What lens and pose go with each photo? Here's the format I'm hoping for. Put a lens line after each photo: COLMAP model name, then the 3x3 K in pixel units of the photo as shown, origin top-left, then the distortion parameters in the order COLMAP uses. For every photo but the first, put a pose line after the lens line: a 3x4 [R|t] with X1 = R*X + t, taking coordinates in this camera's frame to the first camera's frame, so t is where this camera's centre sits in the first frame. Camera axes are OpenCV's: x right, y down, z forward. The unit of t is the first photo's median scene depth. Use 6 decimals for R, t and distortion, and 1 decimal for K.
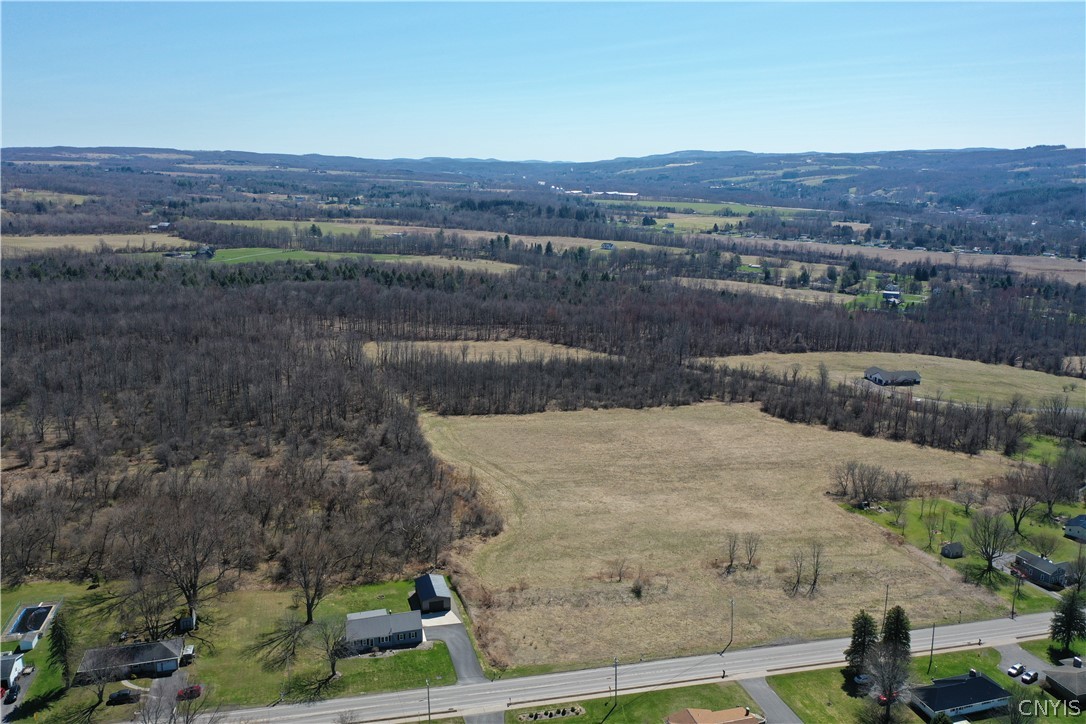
lens RADIAL K [[866.1, 0, 549.6], [0, 866.1, 367.5], [0, 0, 1]] dist [0.008364, 0.004119]
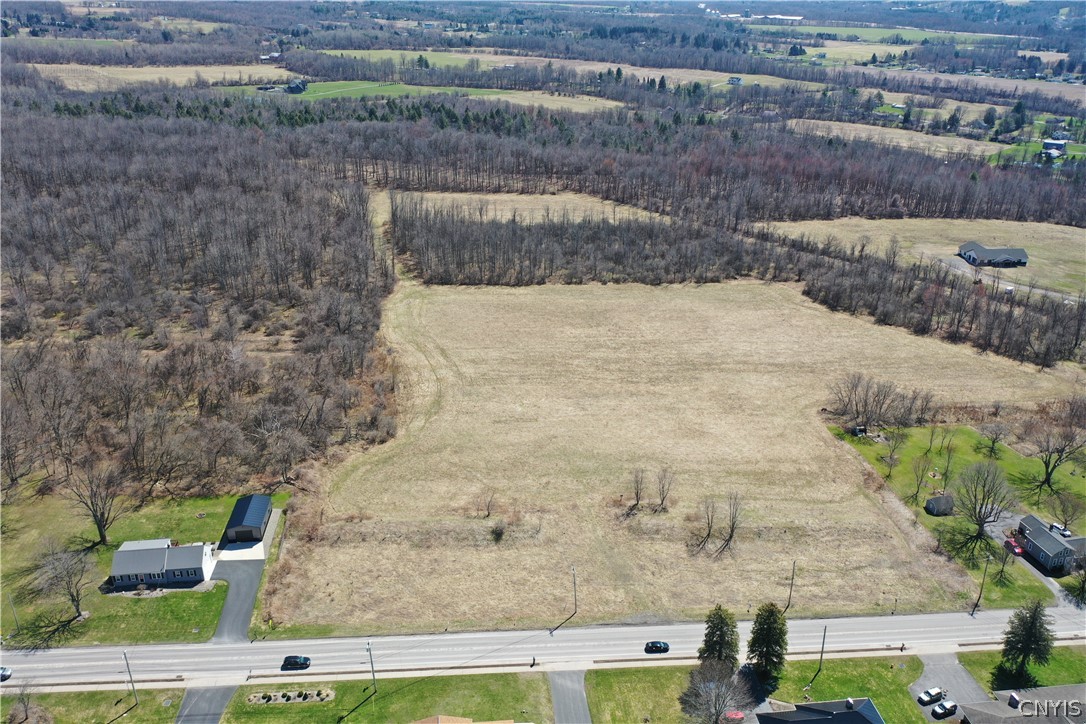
lens RADIAL K [[866.1, 0, 547.0], [0, 866.1, 361.3], [0, 0, 1]] dist [0.008364, 0.004119]
pose [[0.982692, 0.063704, -0.173951, 0.121193], [-0.031633, 0.982926, 0.181260, -0.025106], [0.182528, -0.172620, 0.967929, 0.096256]]
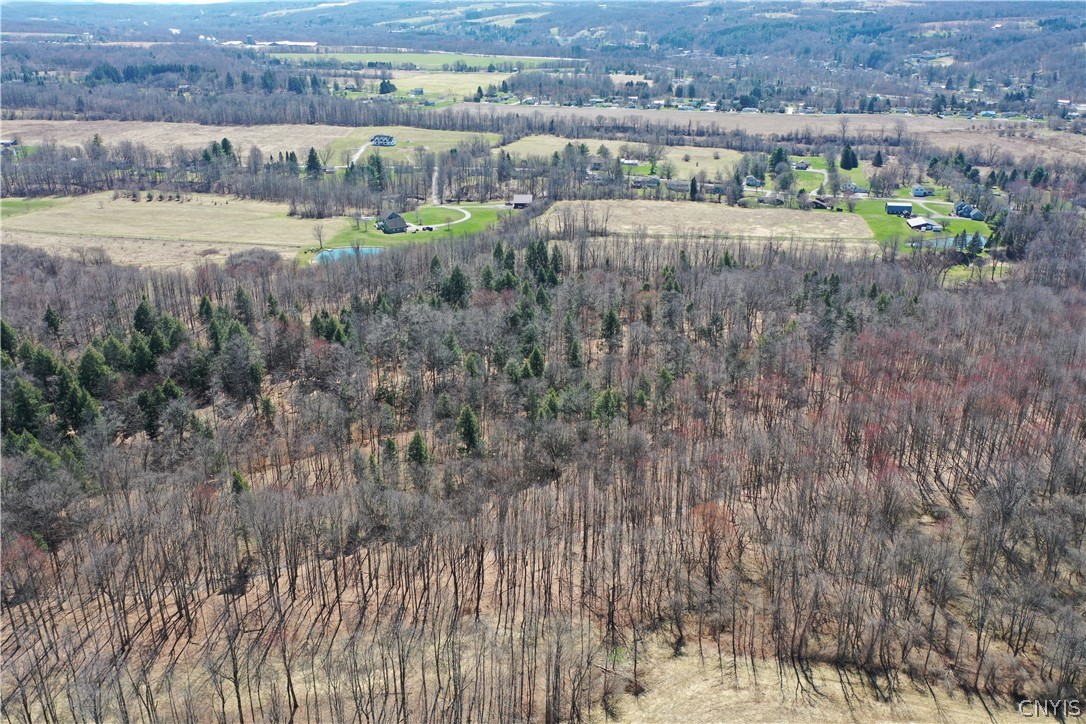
lens RADIAL K [[866.1, 0, 542.0], [0, 866.1, 361.2], [0, 0, 1]] dist [0.008364, 0.004119]
pose [[0.926060, -0.158259, 0.342589, -0.166266], [0.101341, 0.978762, 0.178202, -0.197713], [-0.363515, -0.130307, 0.922430, 0.831251]]
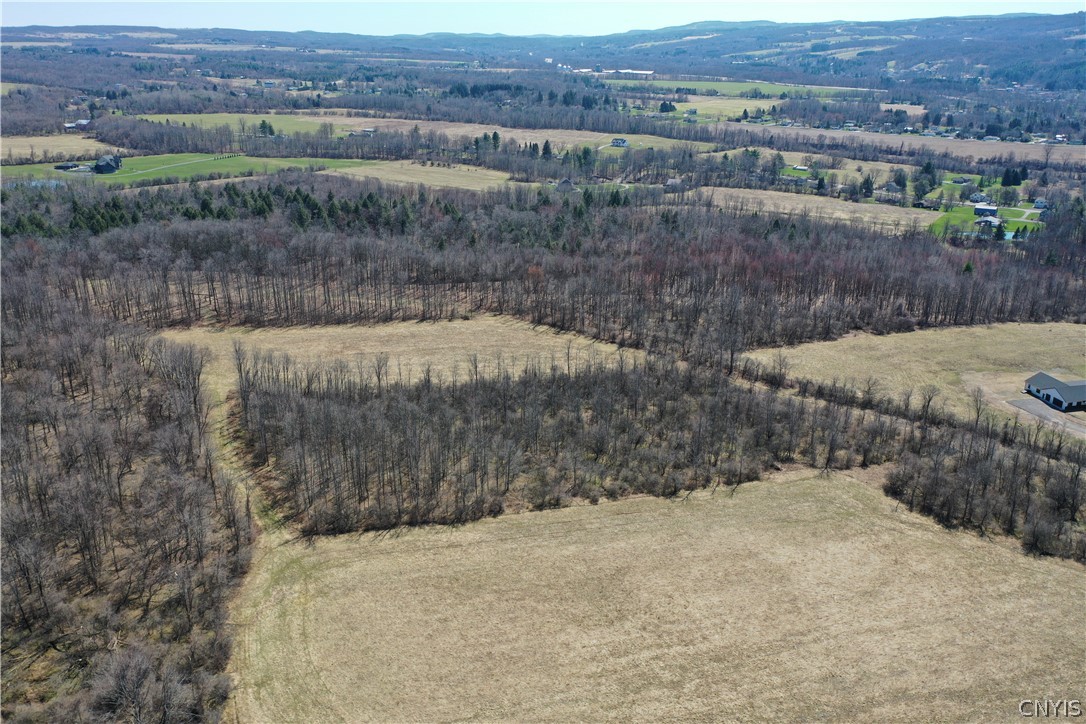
lens RADIAL K [[866.1, 0, 545.0], [0, 866.1, 362.9], [0, 0, 1]] dist [0.008364, 0.004119]
pose [[0.999785, -0.006659, -0.019622, 0.025912], [0.009104, 0.991825, 0.127278, -0.088418], [0.018614, -0.127429, 0.991673, 0.357458]]
